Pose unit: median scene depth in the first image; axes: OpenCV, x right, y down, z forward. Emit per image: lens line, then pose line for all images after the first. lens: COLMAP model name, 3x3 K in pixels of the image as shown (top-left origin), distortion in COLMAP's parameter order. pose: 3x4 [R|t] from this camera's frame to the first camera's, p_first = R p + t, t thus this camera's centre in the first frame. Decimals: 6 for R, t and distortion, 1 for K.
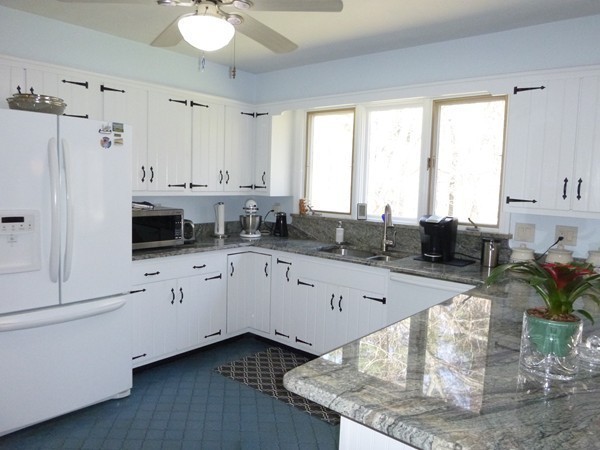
lens RADIAL K [[447.2, 0, 298.6], [0, 447.2, 222.5], [0, 0, 1]] dist [-0.037956, 0.006409]
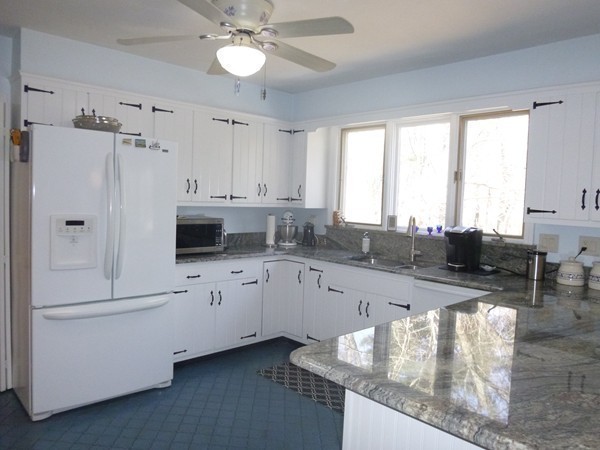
lens RADIAL K [[447.2, 0, 298.6], [0, 447.2, 223.9], [0, 0, 1]] dist [-0.037956, 0.006409]
pose [[0.994295, 0.010344, -0.106163, 0.041385], [-0.013959, 0.999346, -0.033371, 0.017768], [0.105748, 0.034663, 0.993789, -0.065615]]
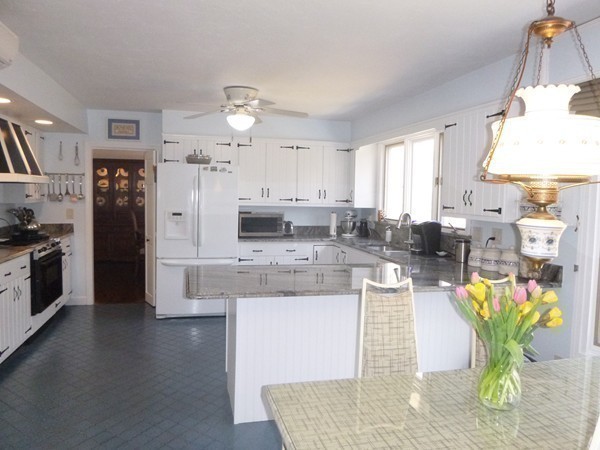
lens RADIAL K [[447.2, 0, 300.1], [0, 447.2, 221.5], [0, 0, 1]] dist [-0.037956, 0.006409]
pose [[0.816559, 0.021285, -0.576869, 0.742431], [-0.048617, 0.998305, -0.031983, 0.046921], [0.575211, 0.054161, 0.816210, -0.291979]]
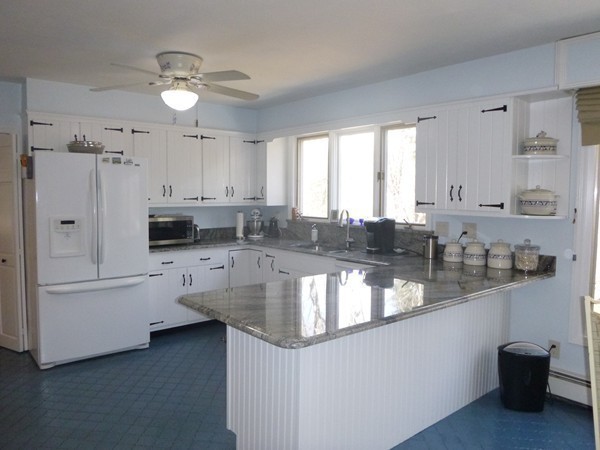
lens RADIAL K [[447.2, 0, 299.0], [0, 447.2, 220.0], [0, 0, 1]] dist [-0.037956, 0.006409]
pose [[0.986385, -0.016041, -0.163671, 0.284223], [0.010595, 0.999362, -0.034095, 0.031809], [0.164114, 0.031896, 0.985926, -0.282817]]
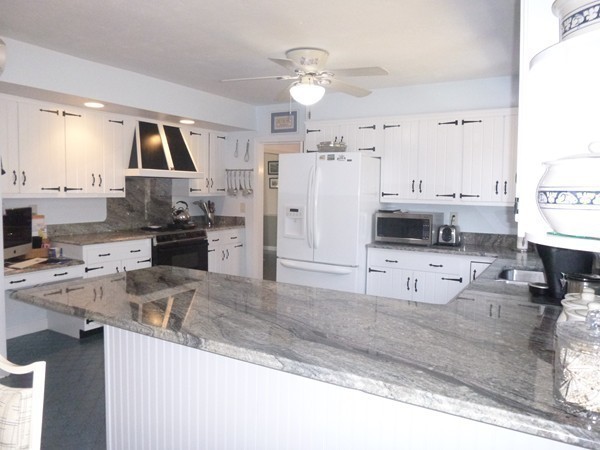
lens RADIAL K [[447.2, 0, 305.0], [0, 447.2, 221.0], [0, 0, 1]] dist [-0.037956, 0.006409]
pose [[0.174993, 0.043287, -0.983618, 0.864403], [-0.102598, 0.994396, 0.025509, -0.009358], [0.979209, 0.096453, 0.178454, 0.472034]]
